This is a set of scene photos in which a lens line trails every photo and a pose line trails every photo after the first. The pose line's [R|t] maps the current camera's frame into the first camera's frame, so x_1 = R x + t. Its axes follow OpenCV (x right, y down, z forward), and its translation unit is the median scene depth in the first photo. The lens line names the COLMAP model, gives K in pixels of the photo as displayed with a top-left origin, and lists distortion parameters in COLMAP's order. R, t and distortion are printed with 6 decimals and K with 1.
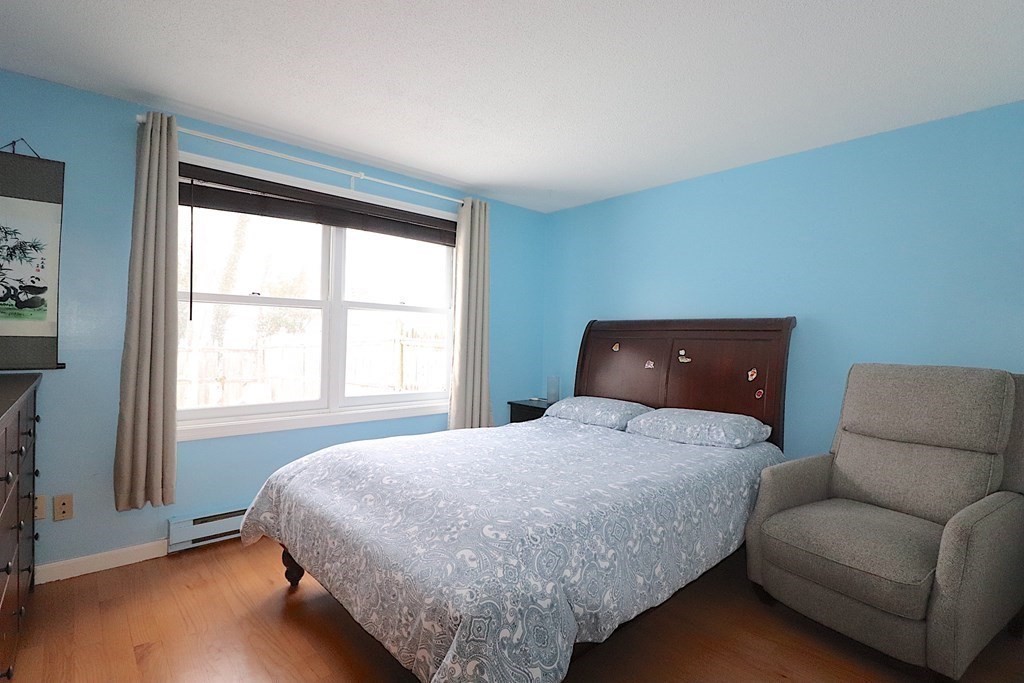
lens RADIAL K [[480.6, 0, 521.6], [0, 480.6, 345.6], [0, 0, 1]] dist [-0.006666, -0.006559]
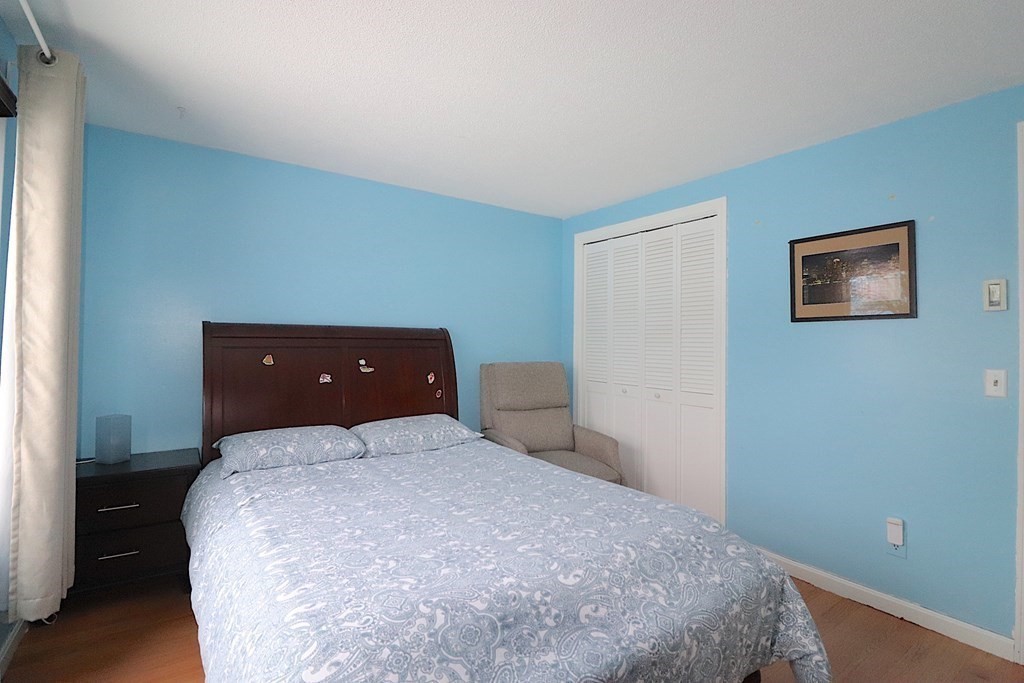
lens RADIAL K [[480.6, 0, 518.8], [0, 480.6, 333.1], [0, 0, 1]] dist [-0.006666, -0.006559]
pose [[0.137632, -0.007118, 0.990458, -1.044357], [0.006331, 0.999960, 0.006307, -0.087495], [-0.990463, 0.005402, 0.137672, 1.040723]]
